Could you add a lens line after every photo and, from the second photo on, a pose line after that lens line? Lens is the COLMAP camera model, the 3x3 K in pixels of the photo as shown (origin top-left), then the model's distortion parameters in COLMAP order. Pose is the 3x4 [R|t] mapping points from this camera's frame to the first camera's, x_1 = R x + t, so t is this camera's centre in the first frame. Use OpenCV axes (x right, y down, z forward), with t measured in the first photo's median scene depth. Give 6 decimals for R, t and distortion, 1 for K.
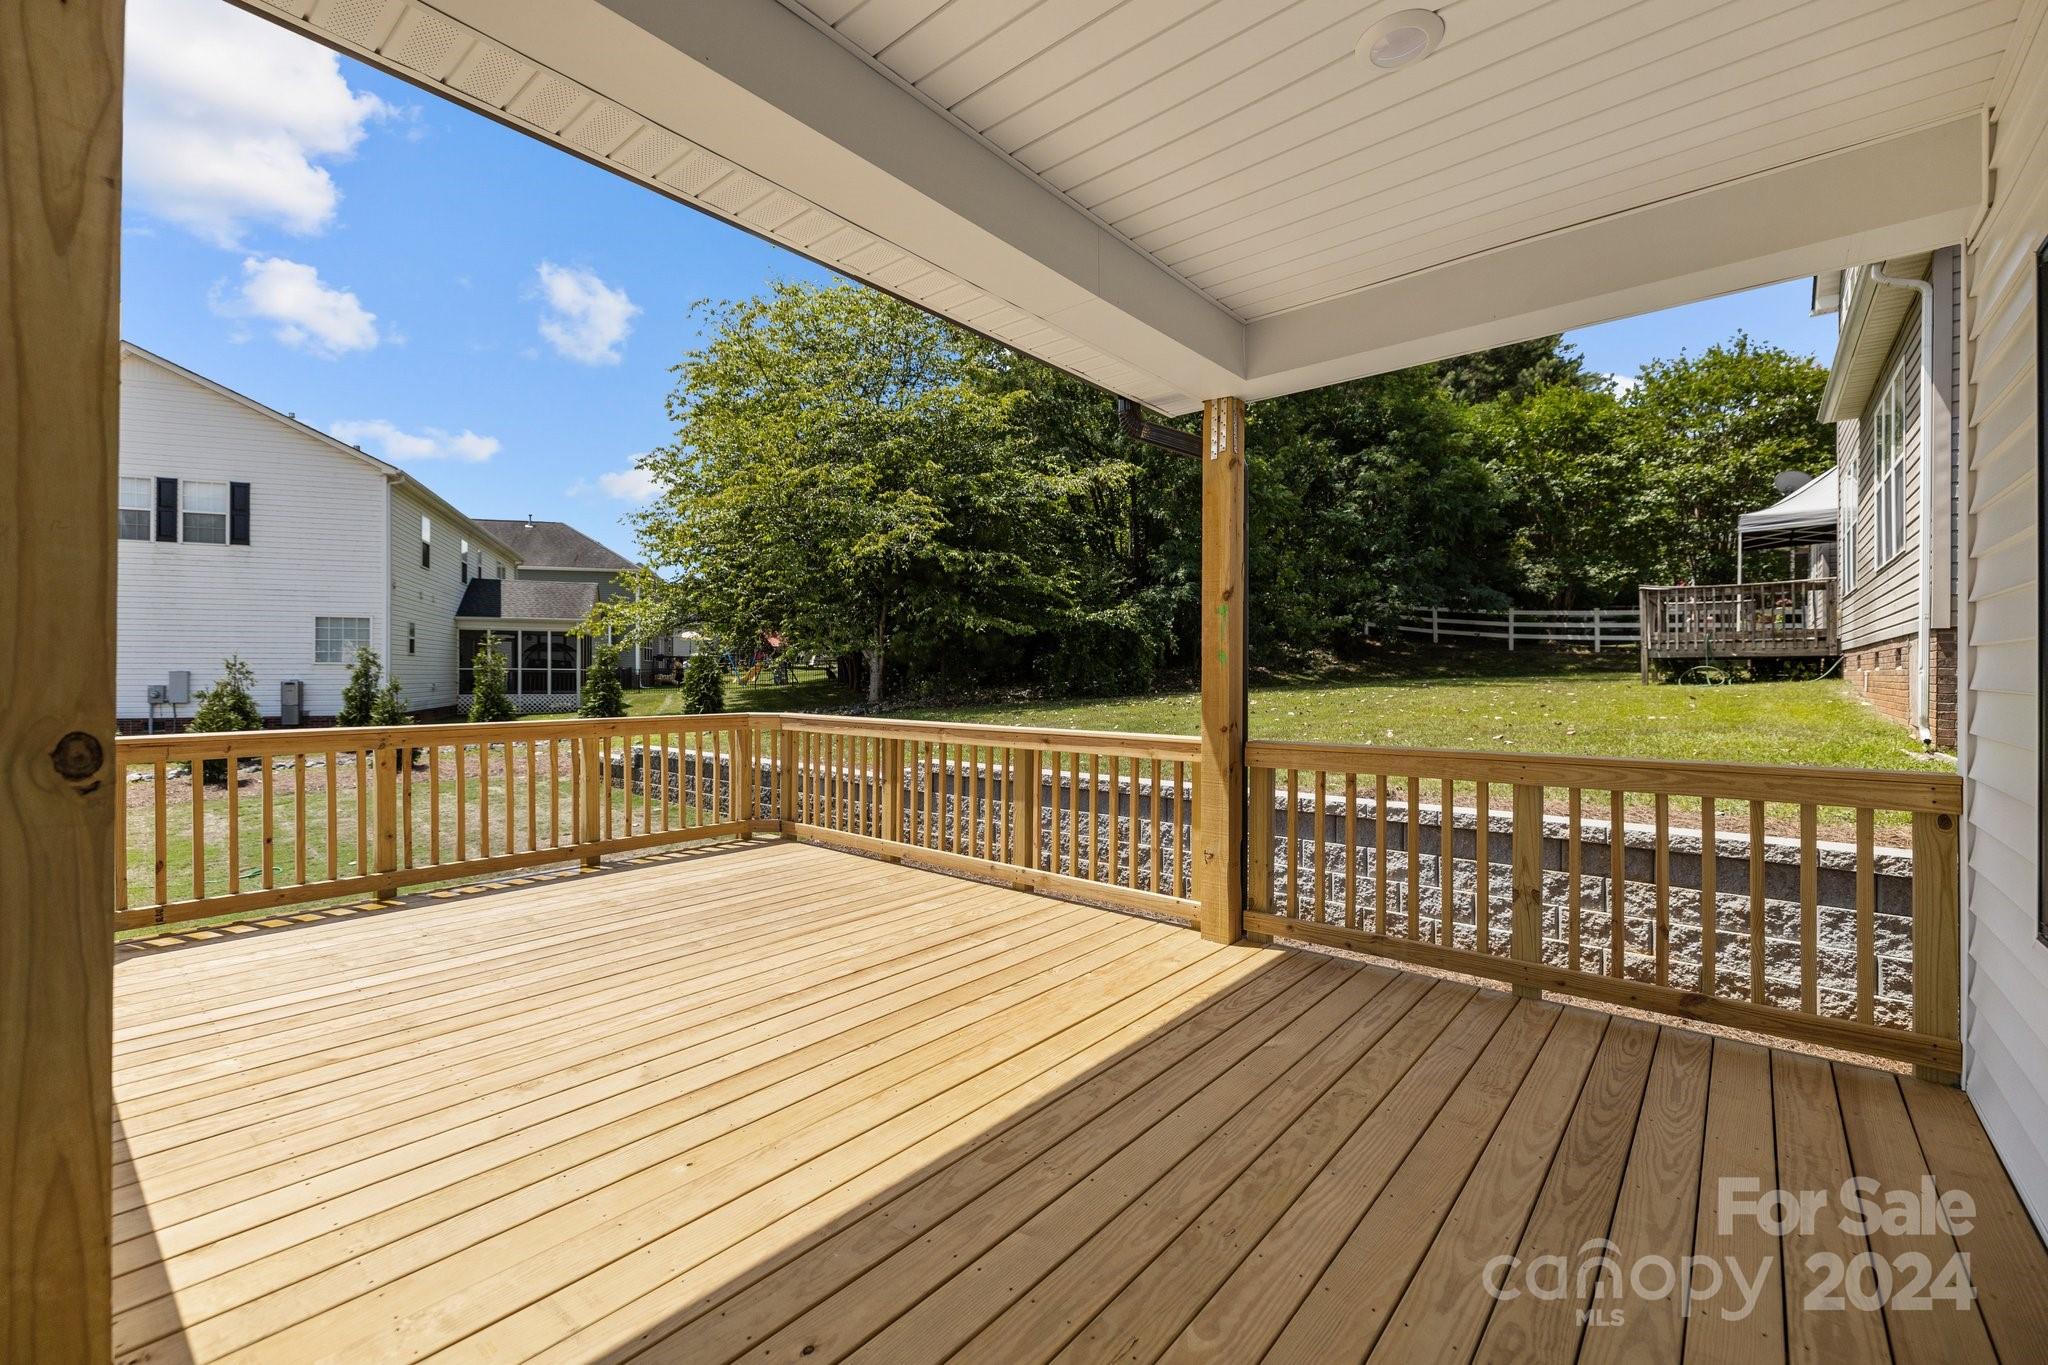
lens RADIAL K [[851.9, 0, 1018.1], [0, 851.9, 664.5], [0, 0, 1]] dist [-0.000298, -0.000025]
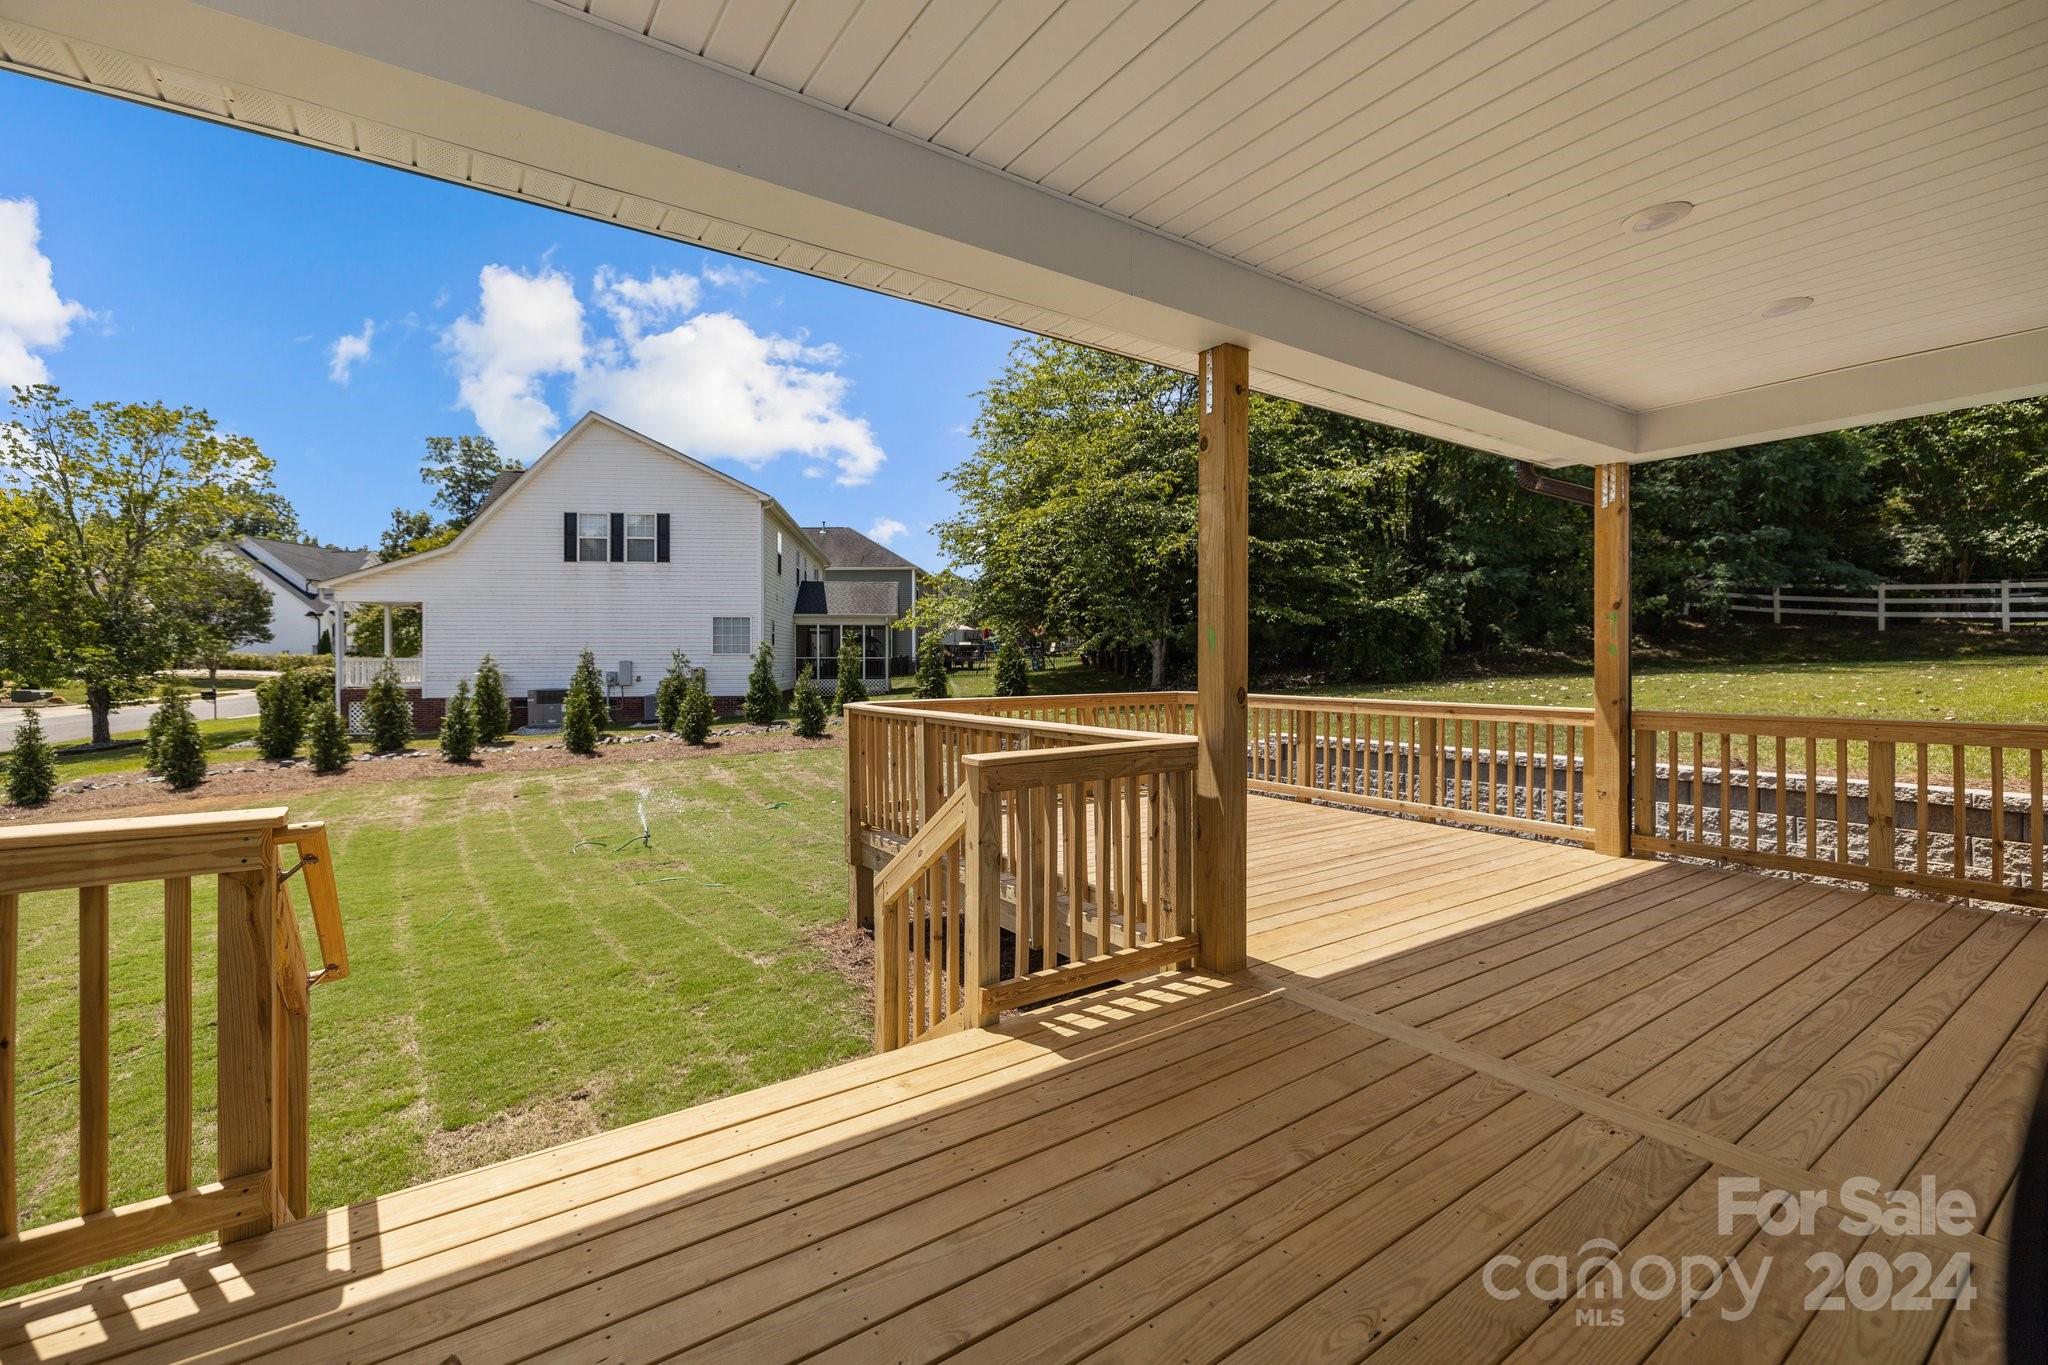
lens RADIAL K [[868.8, 0, 1011.4], [0, 868.8, 651.0], [0, 0, 1]] dist [-0.000319, -0.000185]
pose [[0.965355, -0.006827, -0.260852, -0.069682], [0.006947, 0.999976, -0.000462, -0.002677], [0.260849, -0.001366, 0.965379, -0.128379]]
